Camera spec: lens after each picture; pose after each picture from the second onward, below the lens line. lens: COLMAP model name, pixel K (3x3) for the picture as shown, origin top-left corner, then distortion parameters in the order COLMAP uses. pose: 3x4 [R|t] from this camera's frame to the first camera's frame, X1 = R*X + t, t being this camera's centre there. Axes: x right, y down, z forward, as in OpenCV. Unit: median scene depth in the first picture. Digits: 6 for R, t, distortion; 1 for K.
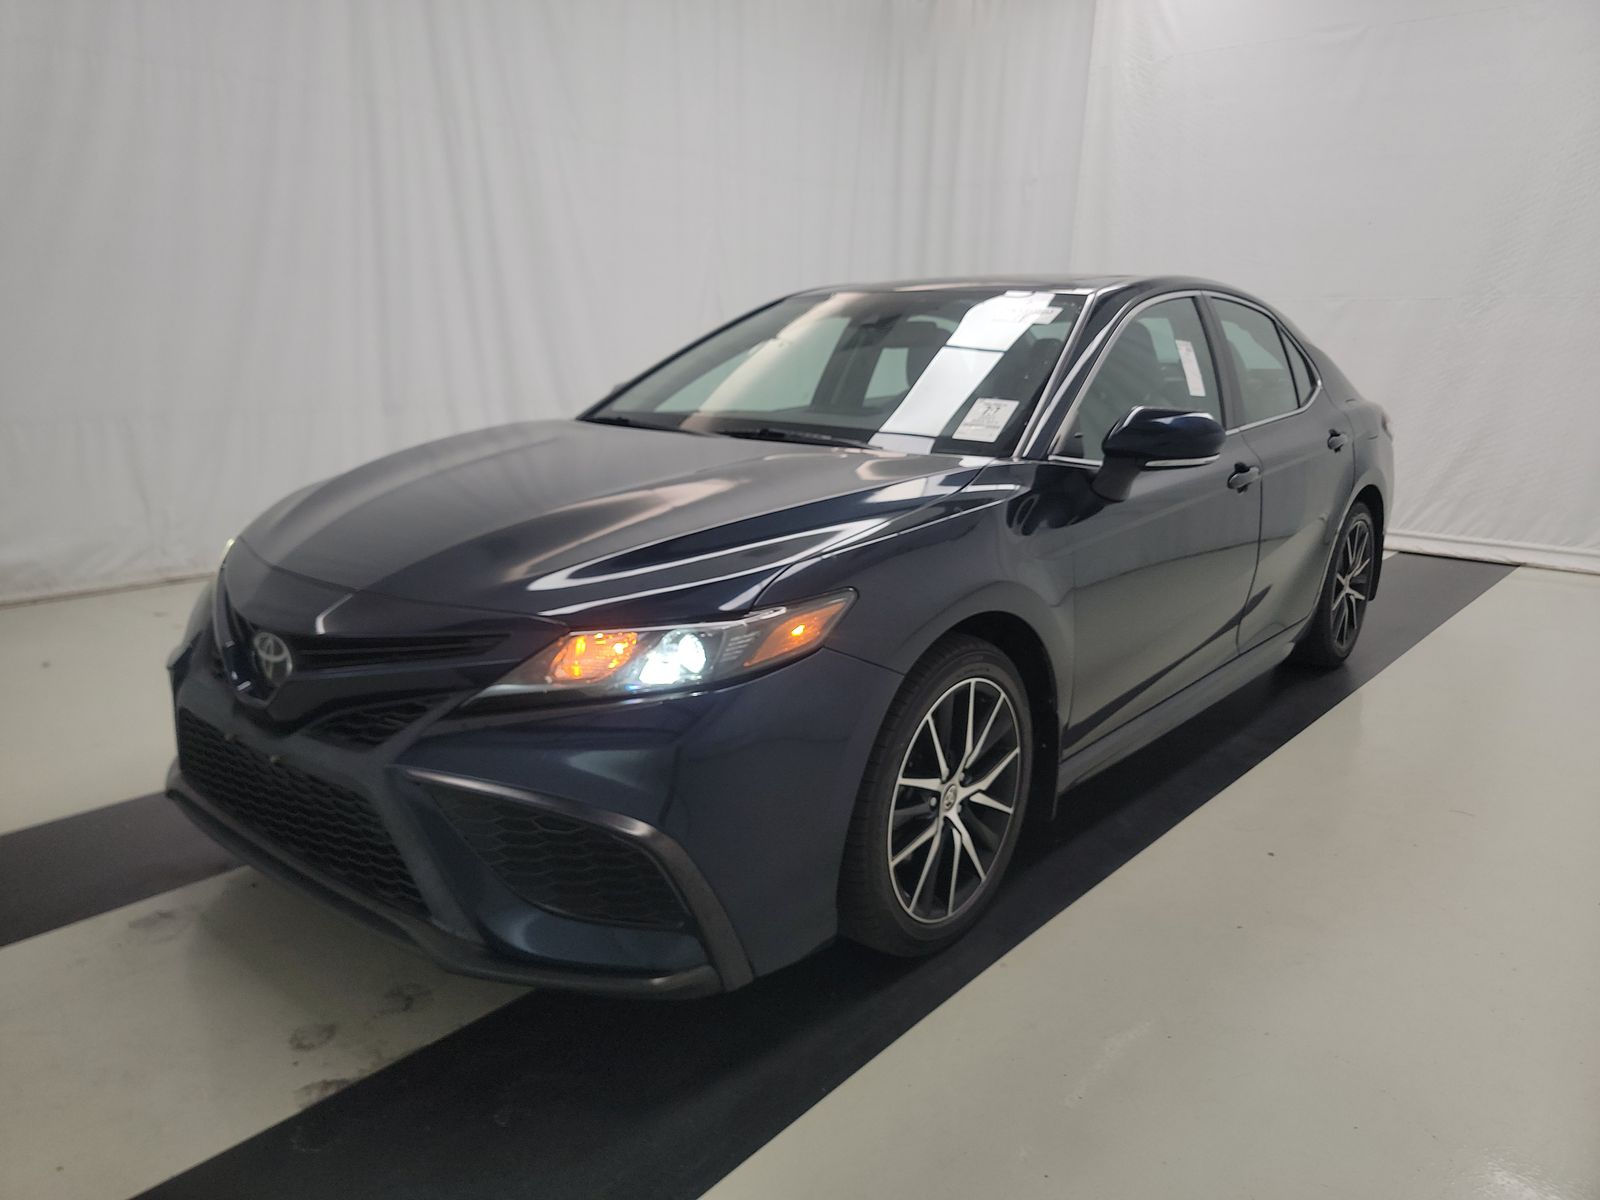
lens RADIAL K [[1132.6, 0, 803.4], [0, 1132.6, 601.1], [0, 0, 1]] dist [0.013510, 0.000675]
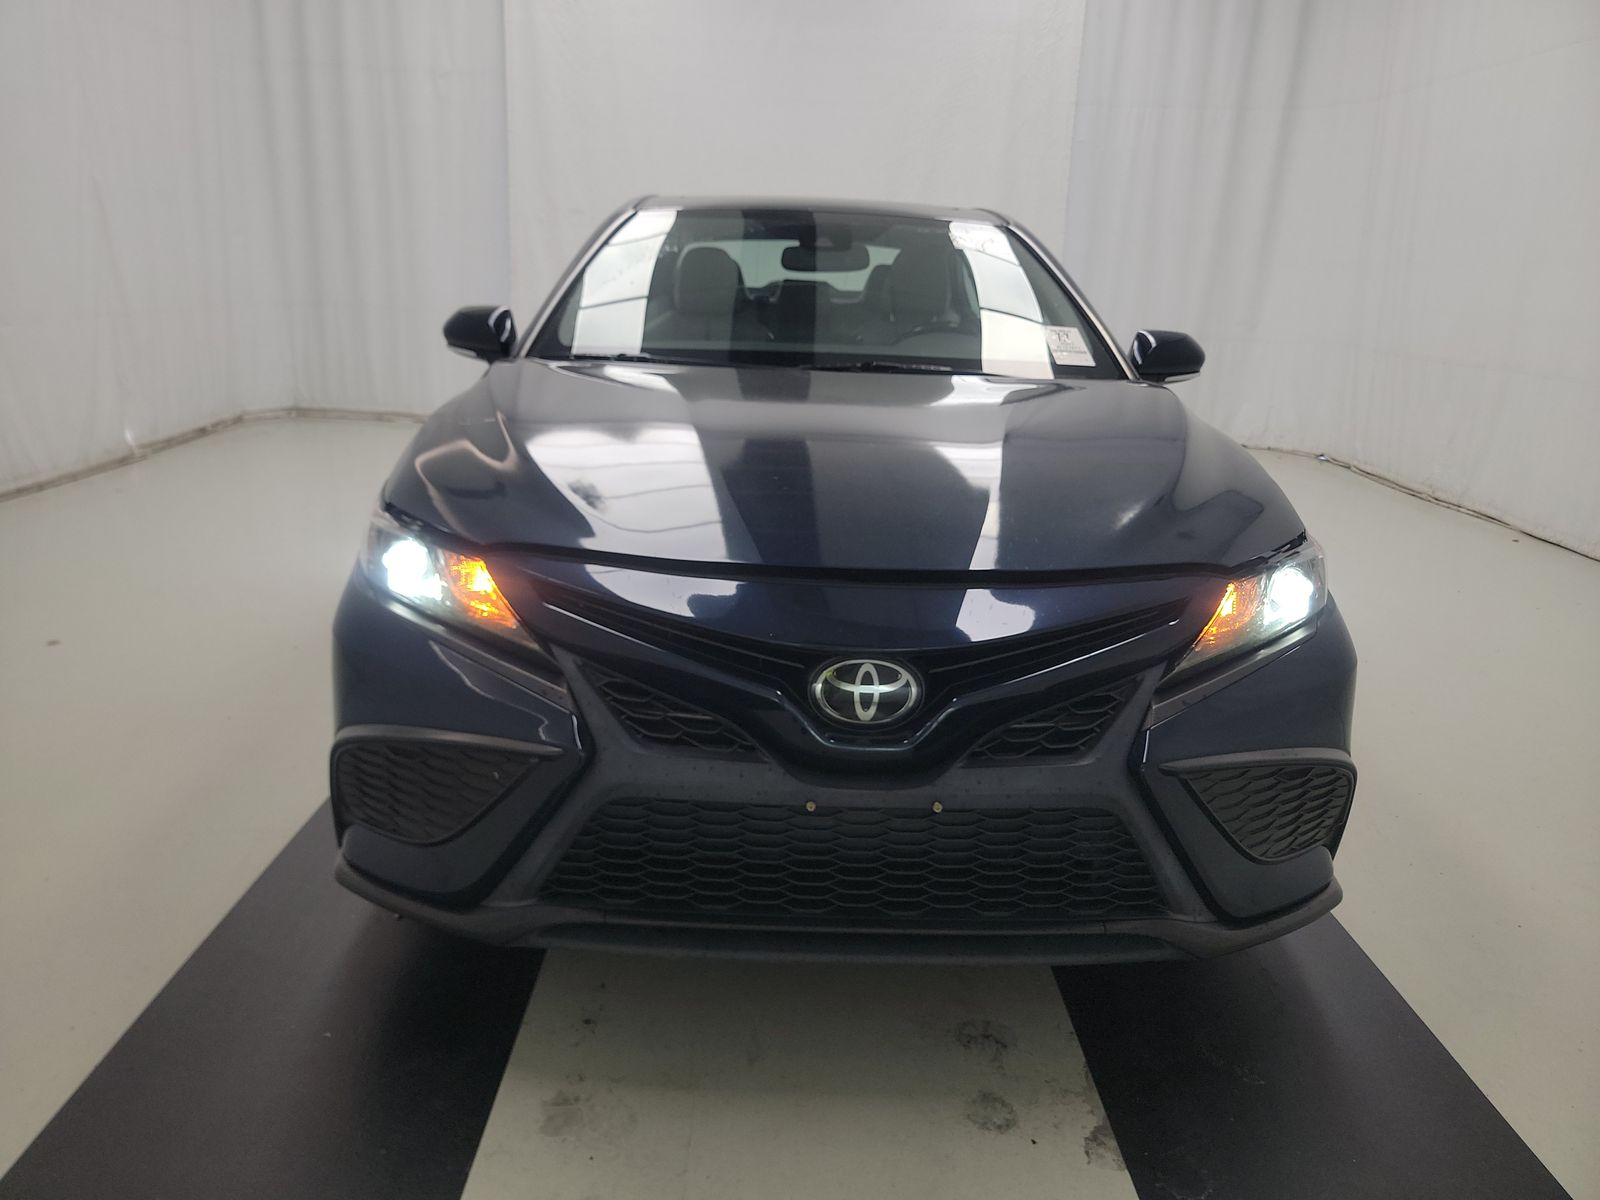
lens RADIAL K [[1132.6, 0, 796.1], [0, 1132.6, 599.9], [0, 0, 1]] dist [0.013510, 0.000675]
pose [[0.757393, -0.169042, 0.630698, -0.728003], [0.120744, 0.985508, 0.119140, -0.079270], [-0.641698, -0.014082, 0.766828, 0.327119]]
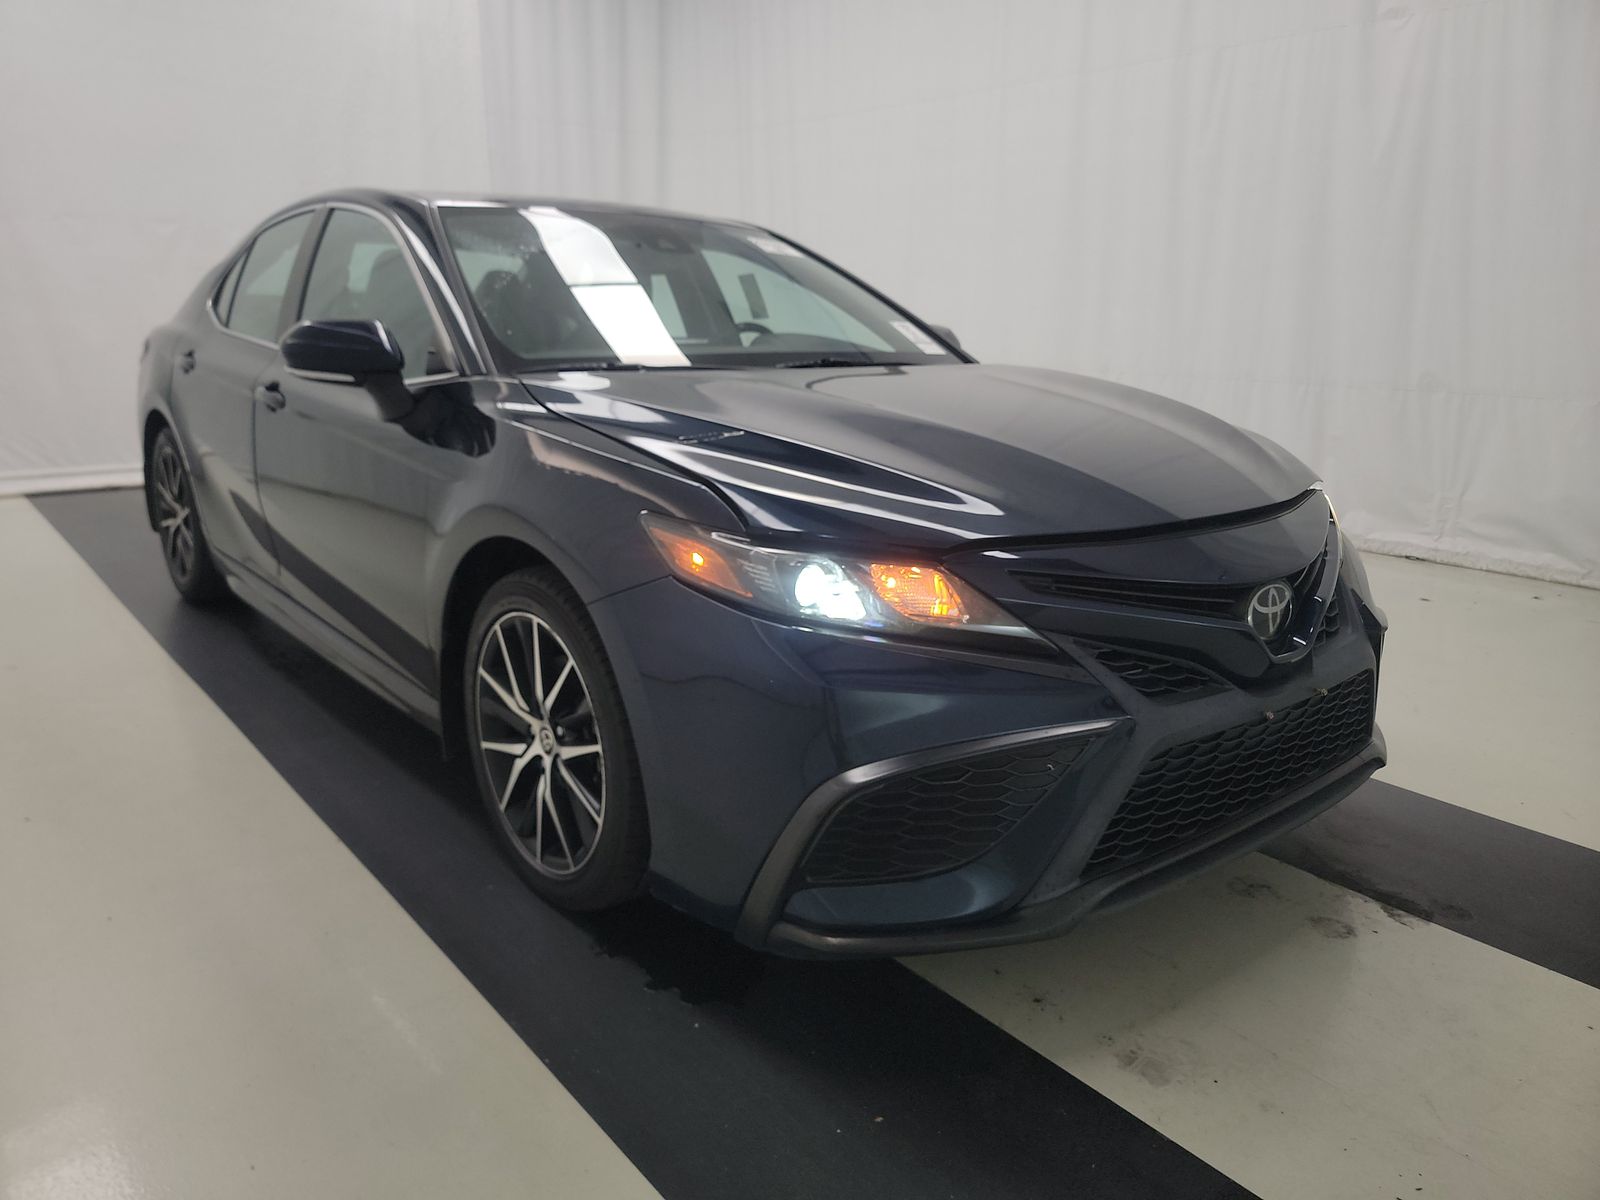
lens RADIAL K [[1132.6, 0, 793.4], [0, 1132.6, 601.0], [0, 0, 1]] dist [0.013510, 0.000675]
pose [[0.182971, -0.256112, 0.949172, -1.053260], [0.203133, 0.954486, 0.218388, -0.176989], [-0.961904, 0.152849, 0.226668, 0.865503]]
